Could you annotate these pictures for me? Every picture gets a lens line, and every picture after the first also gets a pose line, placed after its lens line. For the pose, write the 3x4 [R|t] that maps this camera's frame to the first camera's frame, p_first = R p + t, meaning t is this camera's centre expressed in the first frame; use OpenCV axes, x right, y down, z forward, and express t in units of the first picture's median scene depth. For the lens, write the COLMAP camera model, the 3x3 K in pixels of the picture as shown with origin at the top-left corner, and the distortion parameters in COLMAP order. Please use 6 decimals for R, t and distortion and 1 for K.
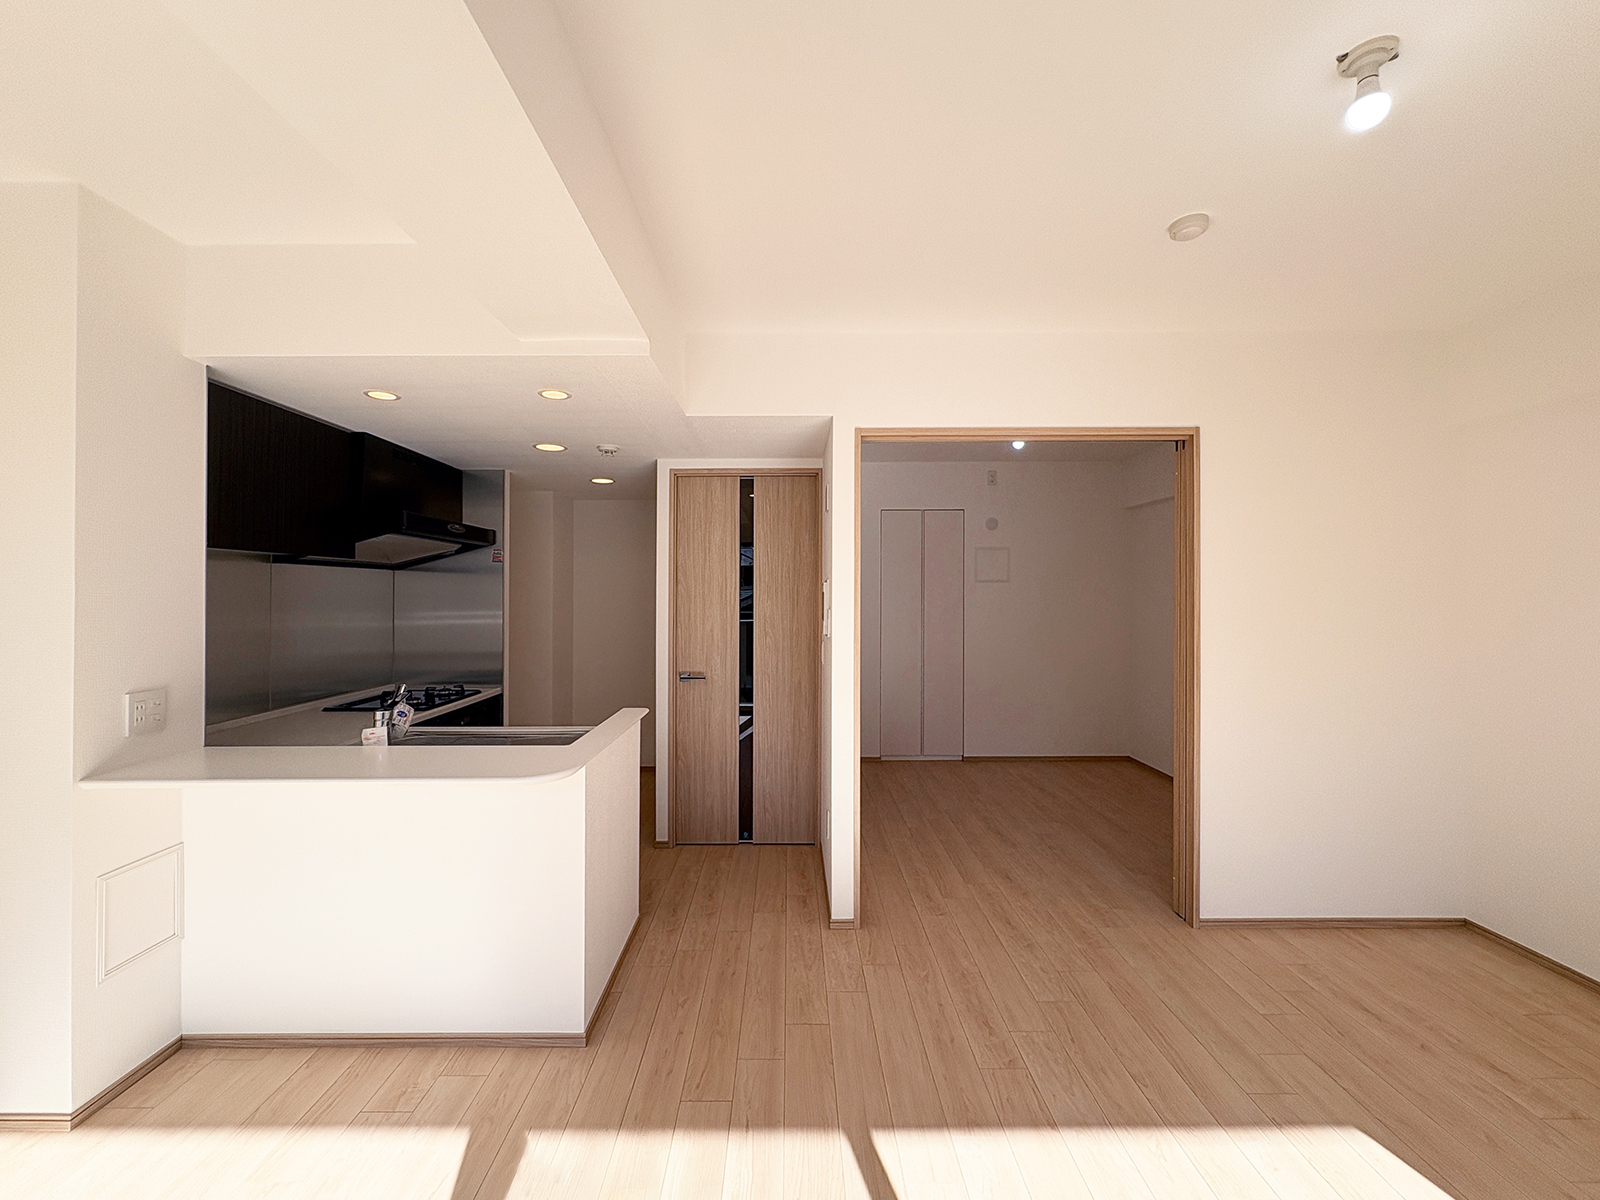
lens RADIAL K [[662.0, 0, 796.0], [0, 662.0, 592.4], [0, 0, 1]] dist [0.000664, -0.000012]
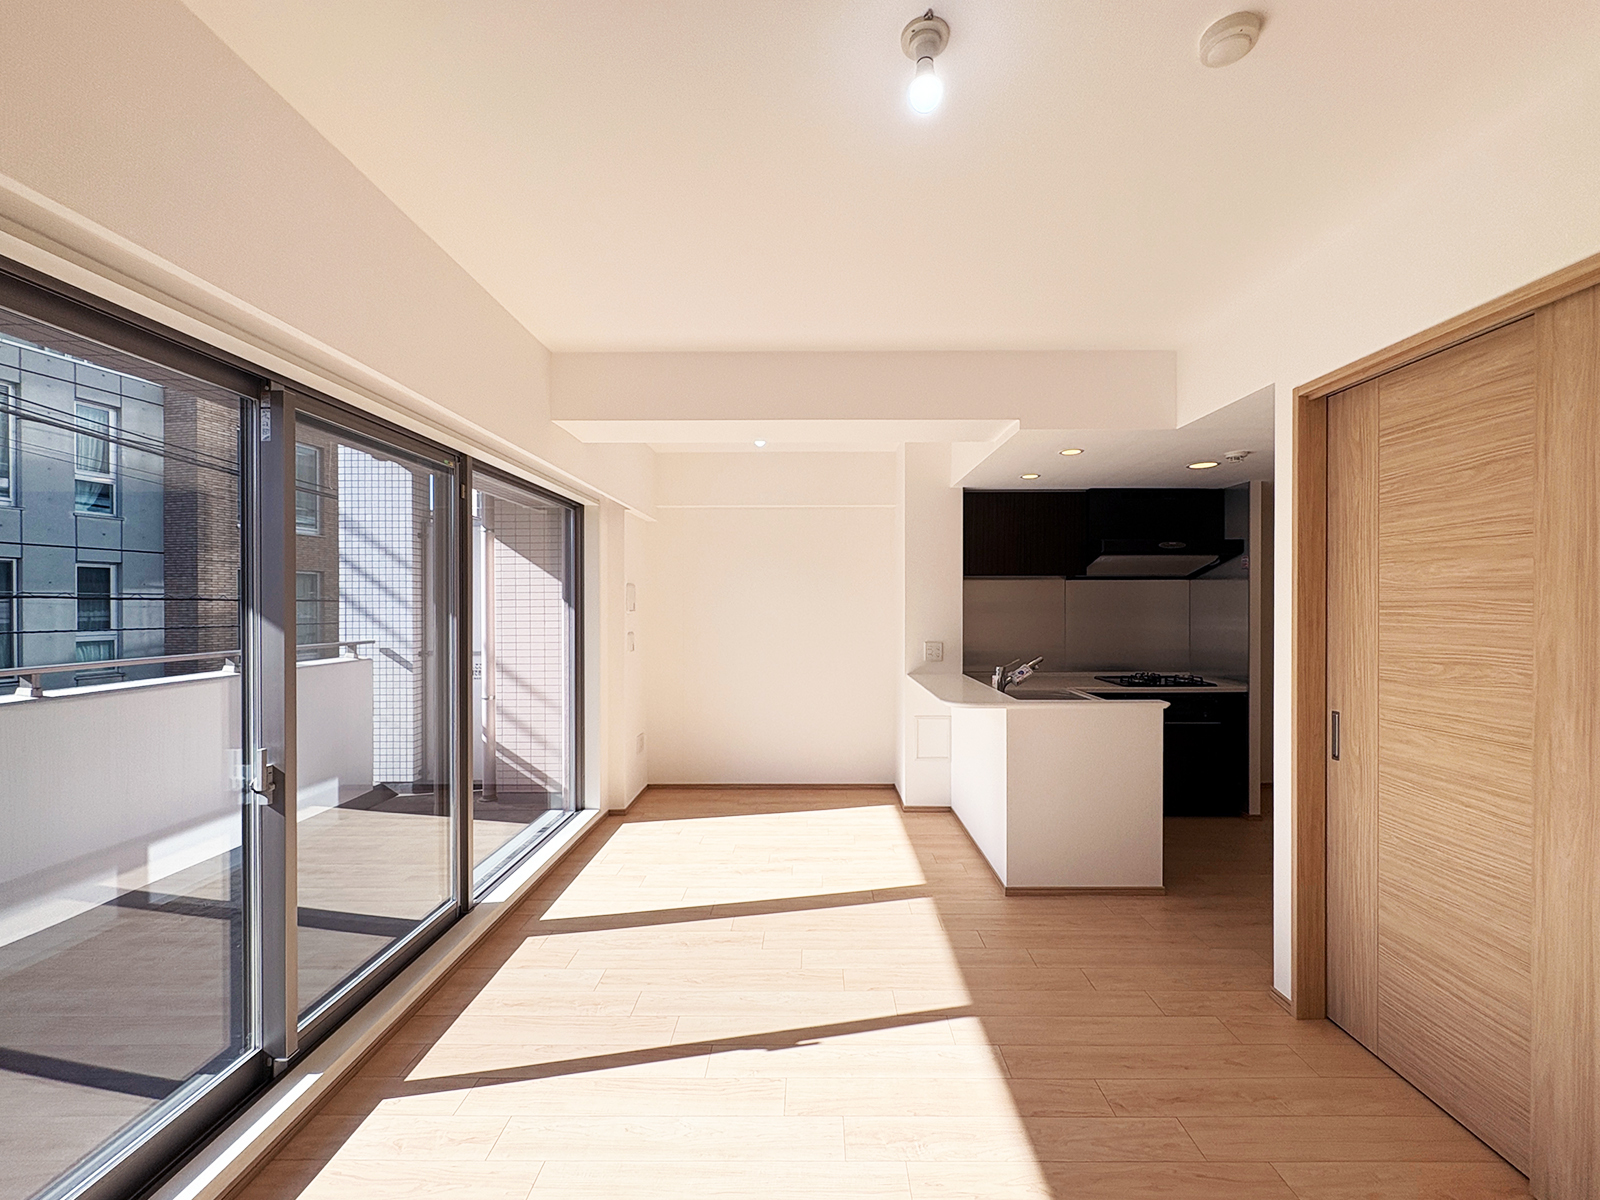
lens RADIAL K [[665.6, 0, 806.2], [0, 665.6, 604.3], [0, 0, 1]] dist [0.000899, 0.000089]
pose [[-0.007073, 0.006447, -0.999954, 1.102617], [0.000414, 0.999979, 0.006445, 0.006901], [0.999975, -0.000369, -0.007076, 0.513432]]
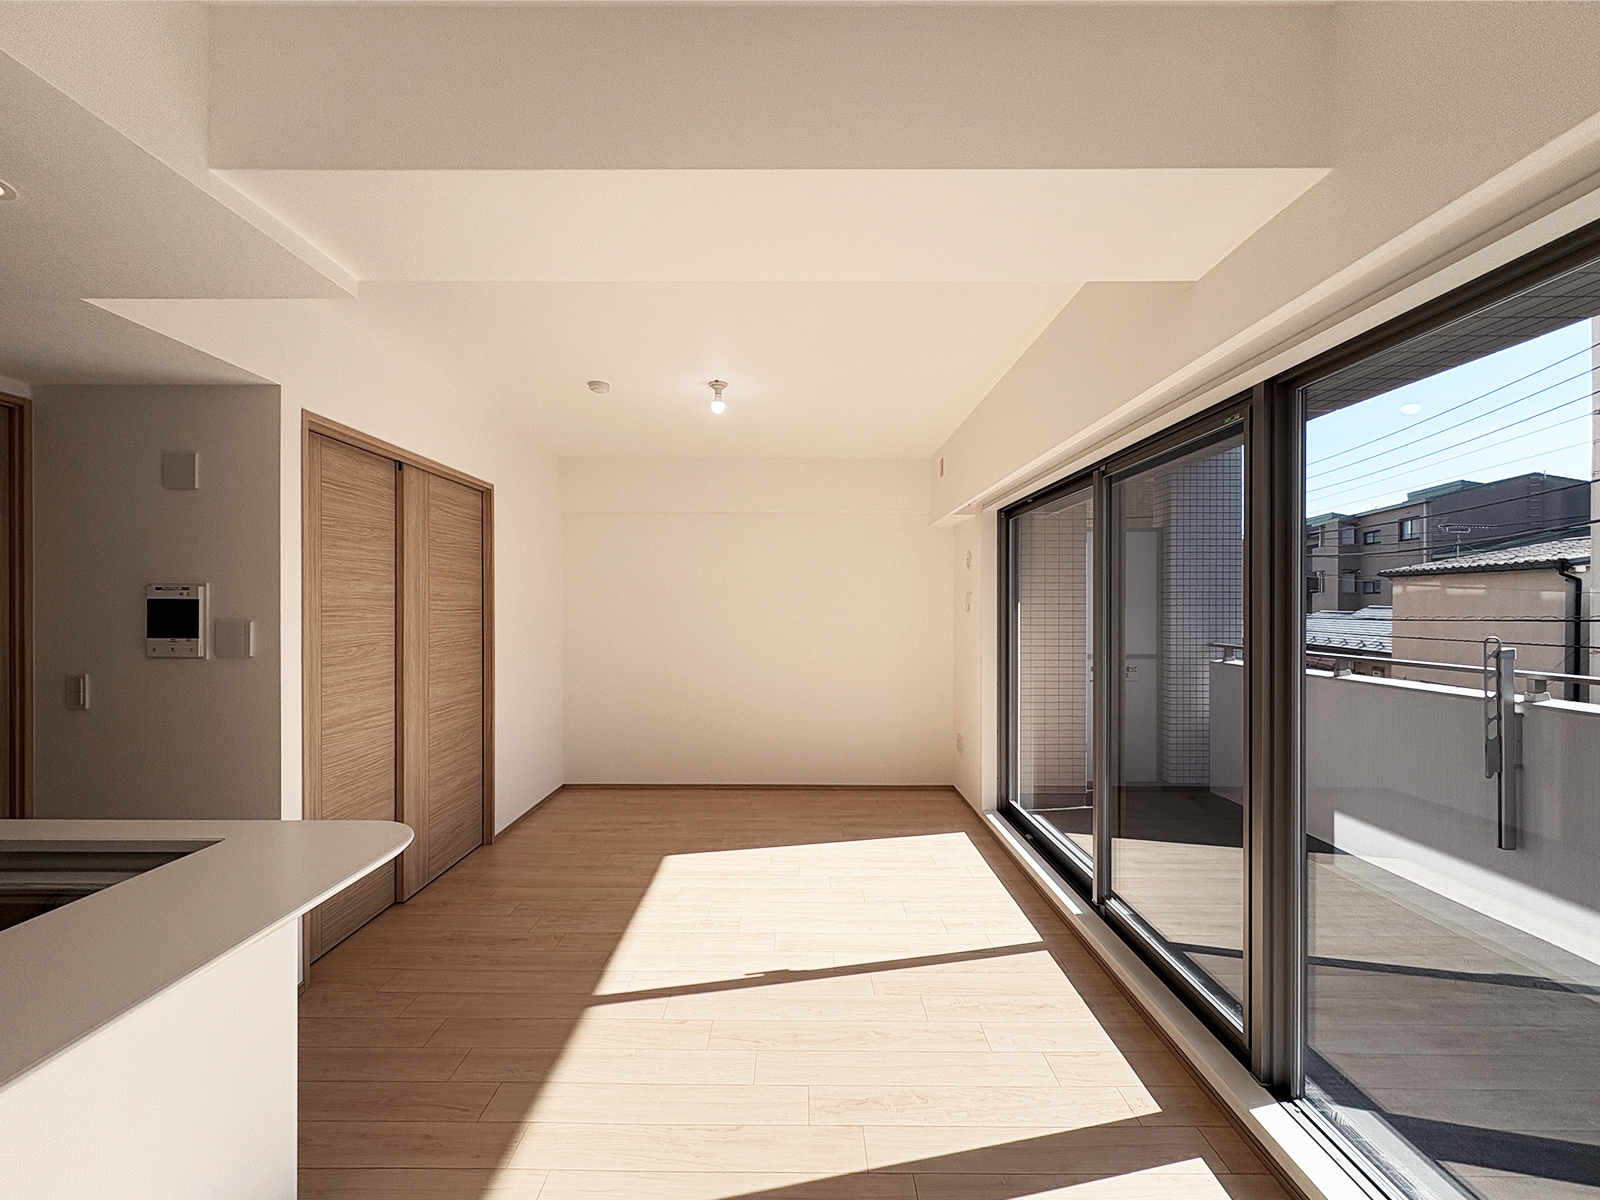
lens RADIAL K [[633.9, 0, 794.2], [0, 633.9, 597.8], [0, 0, 1]] dist [0.000347, -0.000012]
pose [[0.005638, 0.016484, 0.999848, -0.913375], [-0.000663, 0.999864, -0.016480, 0.011181], [-0.999984, -0.000570, 0.005648, 0.438223]]
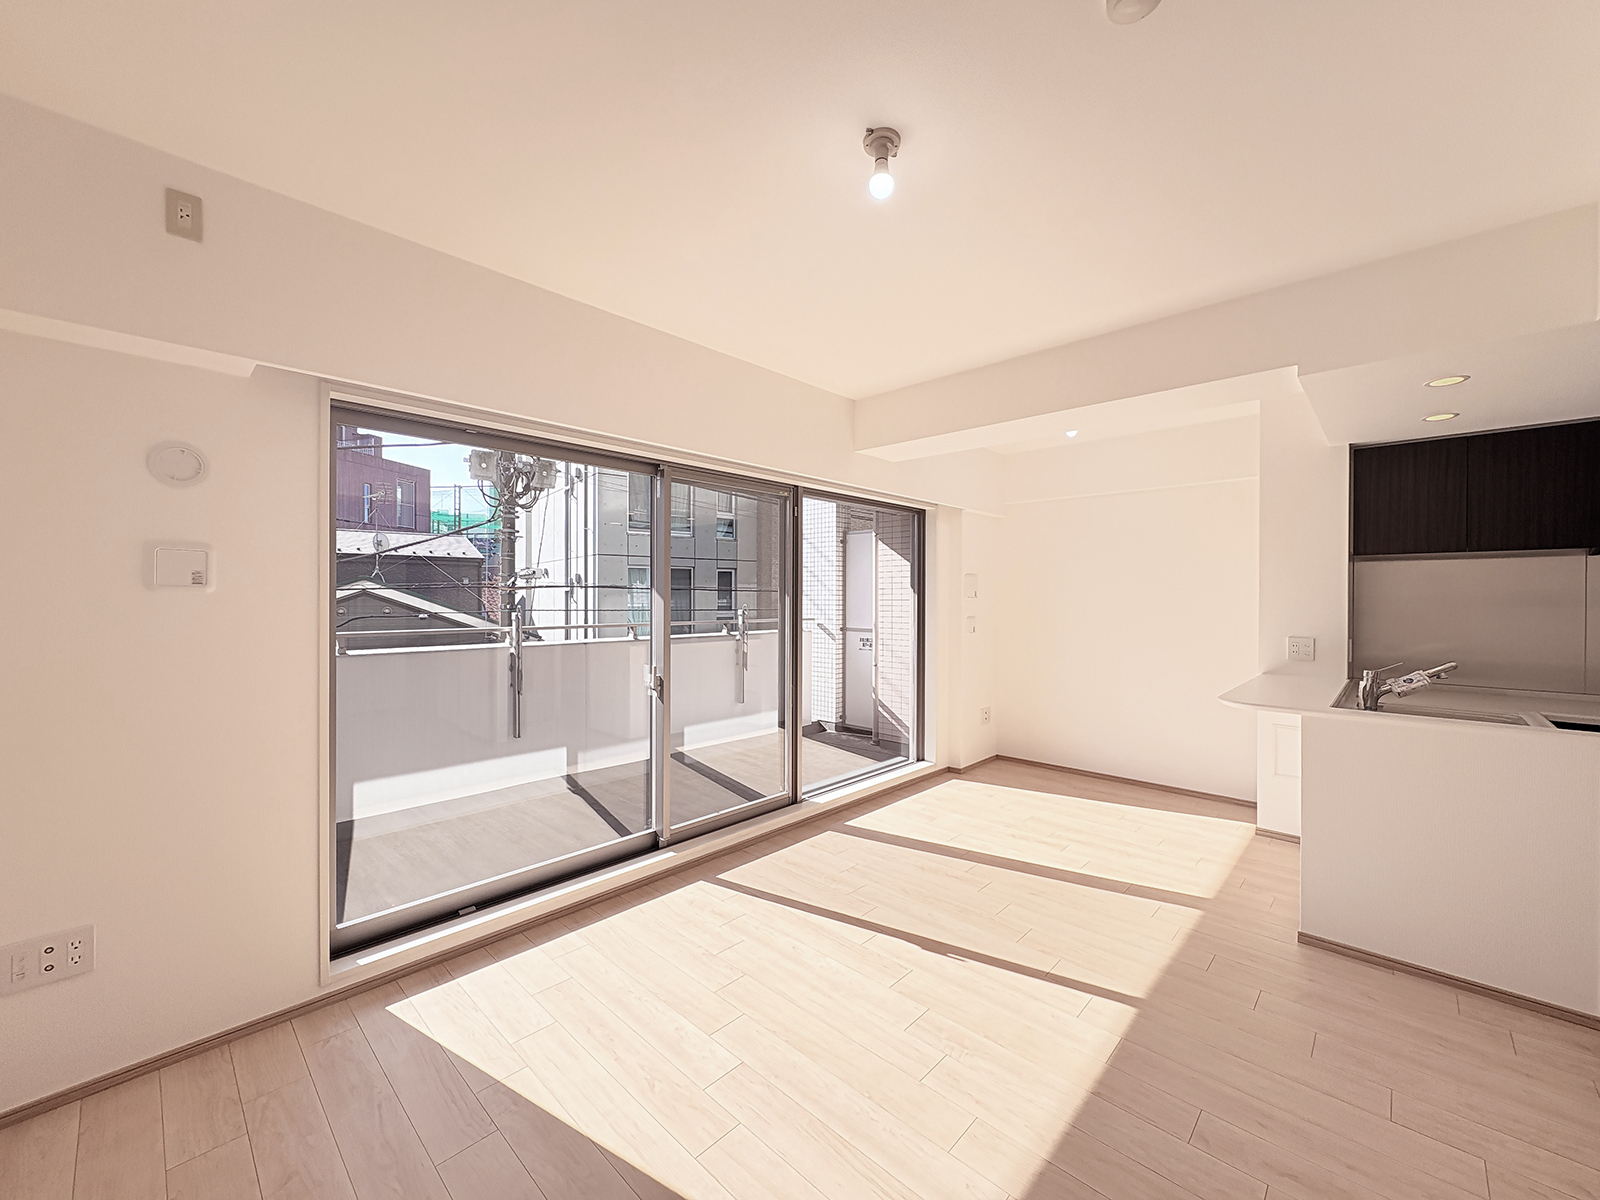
lens RADIAL K [[633.9, 0, 794.2], [0, 633.9, 597.8], [0, 0, 1]] dist [0.000347, -0.000012]
pose [[-0.692309, 0.004340, -0.721588, 1.102394], [-0.001005, 0.999975, 0.006978, 0.025080], [0.721600, 0.005556, -0.692288, 1.044776]]
